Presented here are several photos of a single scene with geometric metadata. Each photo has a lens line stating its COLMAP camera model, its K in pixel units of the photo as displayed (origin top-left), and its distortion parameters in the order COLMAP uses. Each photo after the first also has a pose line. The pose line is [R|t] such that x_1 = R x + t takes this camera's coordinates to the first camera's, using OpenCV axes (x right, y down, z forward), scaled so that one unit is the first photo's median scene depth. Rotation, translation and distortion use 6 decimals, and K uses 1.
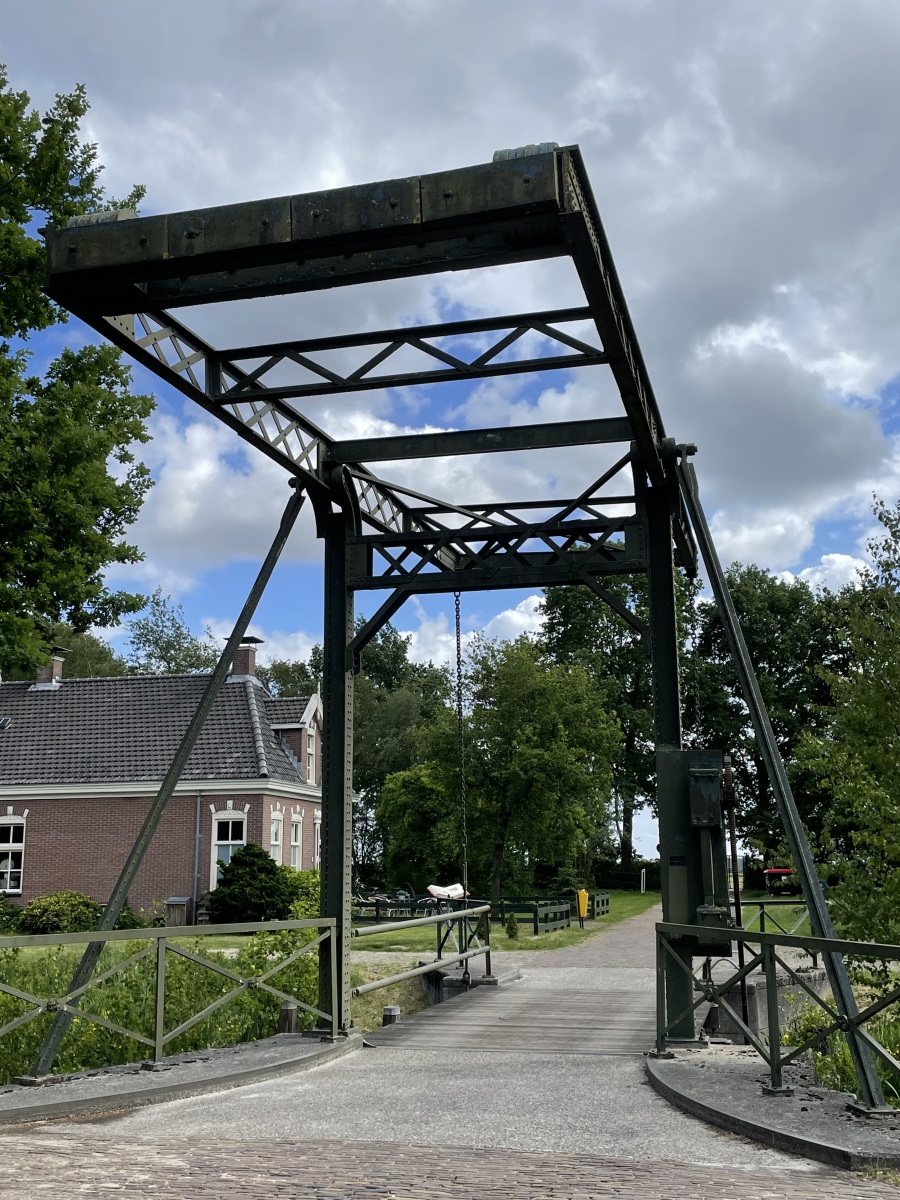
lens RADIAL K [[1291.8, 0, 450.2], [0, 1291.8, 599.8], [0, 0, 1]] dist [0.012933, 0.000000]
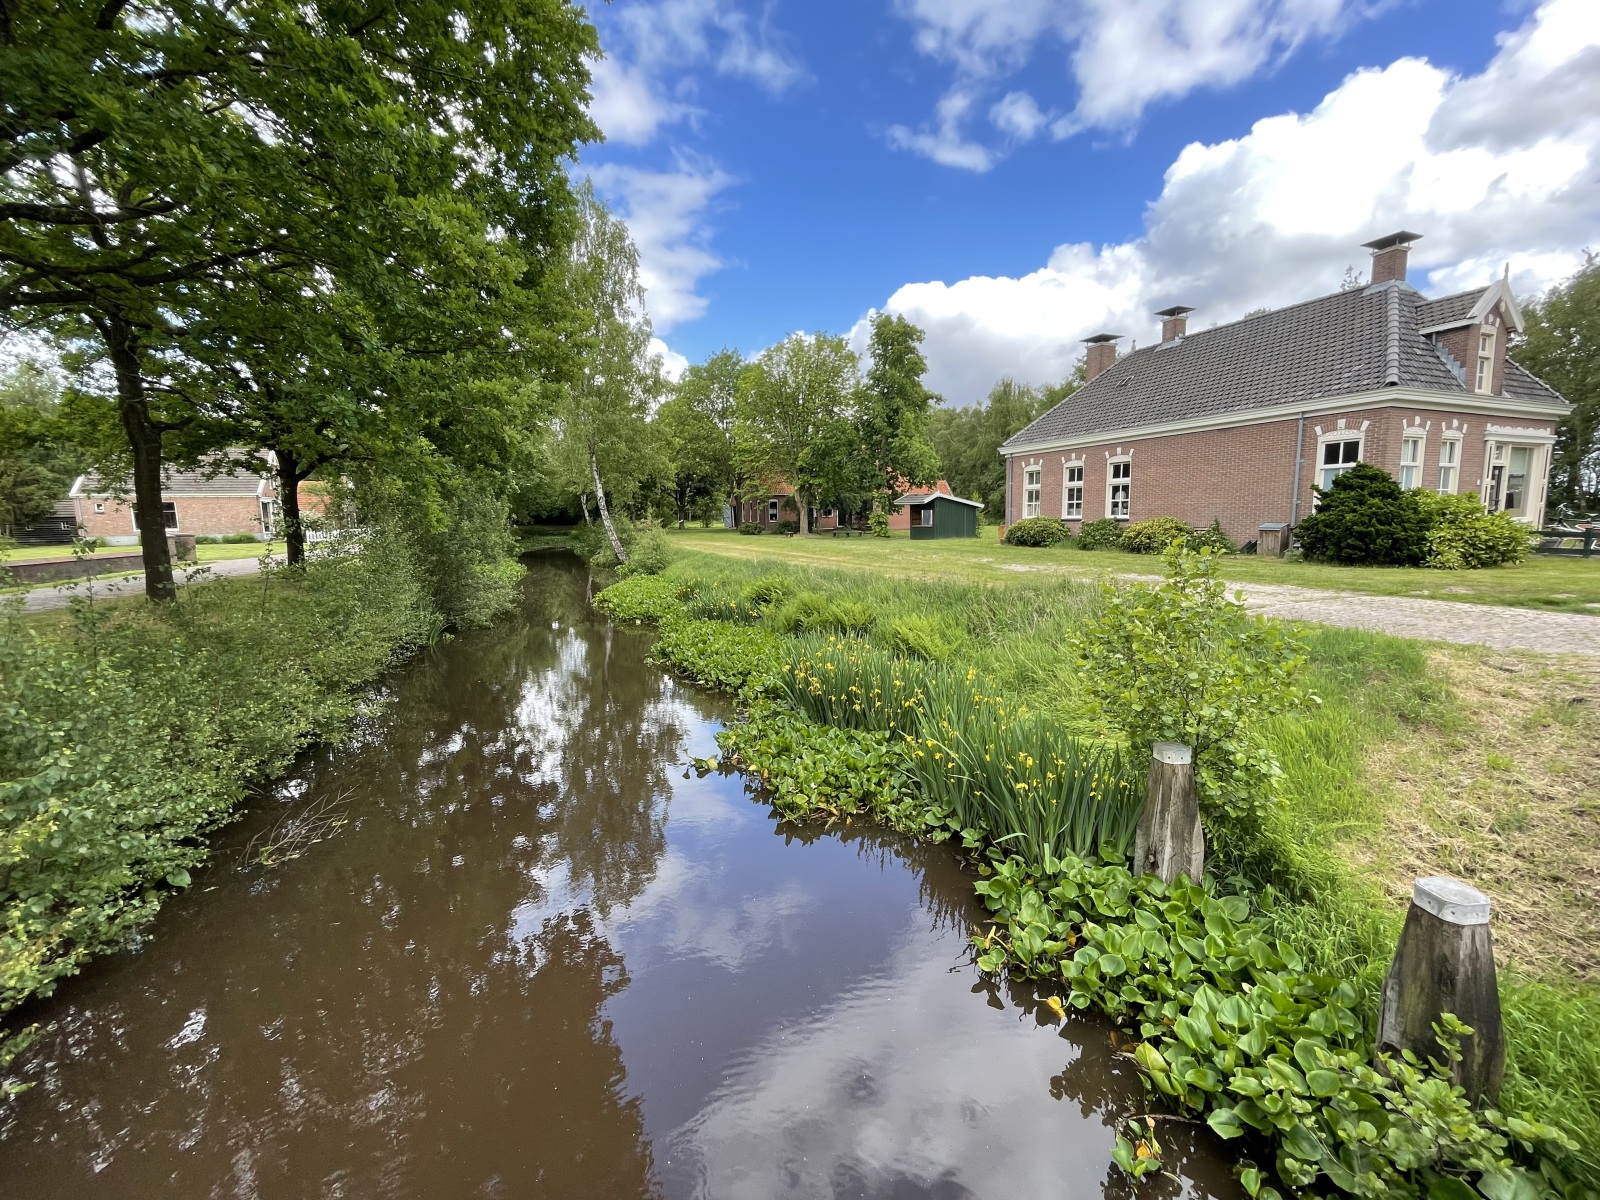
lens RADIAL K [[650.1, 0, 802.4], [0, 650.1, 596.1], [0, 0, 1]] dist [-0.001112, -0.000017]
pose [[0.577601, 0.102184, -0.809898, -0.008318], [0.174481, 0.953753, 0.244770, 0.096430], [0.797454, -0.282691, 0.533060, 0.424006]]
